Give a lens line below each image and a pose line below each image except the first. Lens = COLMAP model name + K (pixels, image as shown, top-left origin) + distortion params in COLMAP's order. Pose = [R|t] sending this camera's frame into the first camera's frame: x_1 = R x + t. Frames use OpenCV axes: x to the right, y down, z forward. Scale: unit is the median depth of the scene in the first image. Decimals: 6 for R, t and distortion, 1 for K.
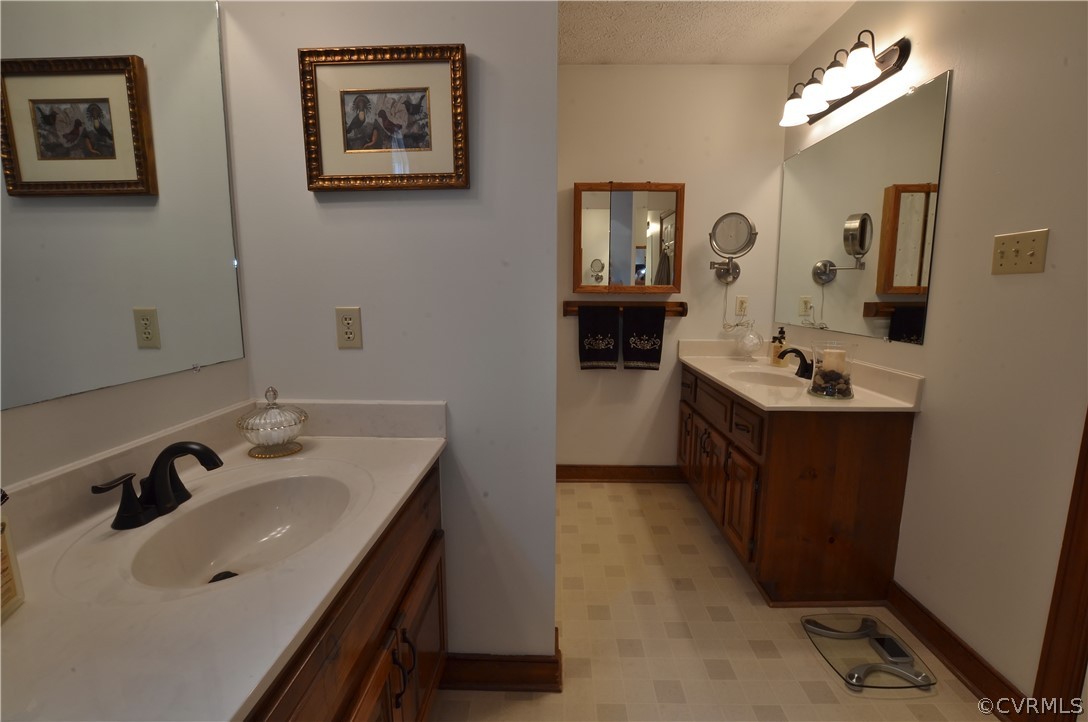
lens RADIAL K [[496.8, 0, 544.0], [0, 496.8, 361.0], [0, 0, 1]] dist [-0.026806, 0.005633]
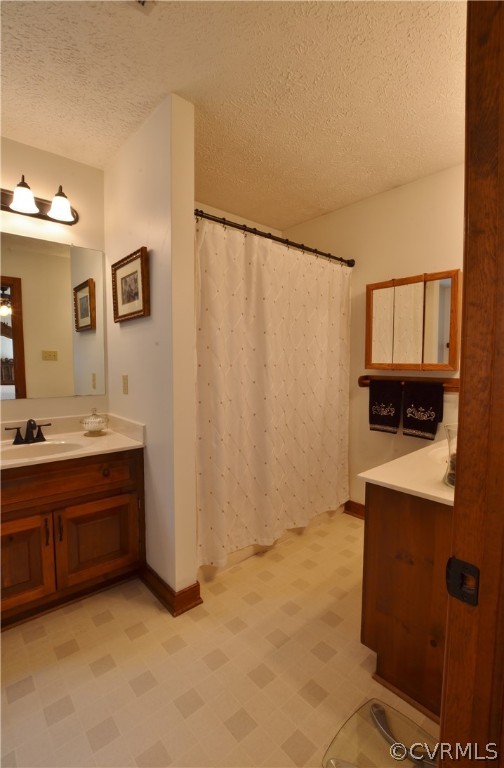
lens RADIAL K [[355.4, 0, 252.0], [0, 355.4, 384.0], [0, 0, 1]] dist [-0.003317, -0.000320]
pose [[0.671860, 0.041343, -0.739523, 0.539928], [-0.108043, 0.993232, -0.042631, -0.028578], [0.732755, 0.108542, 0.671780, 0.174604]]
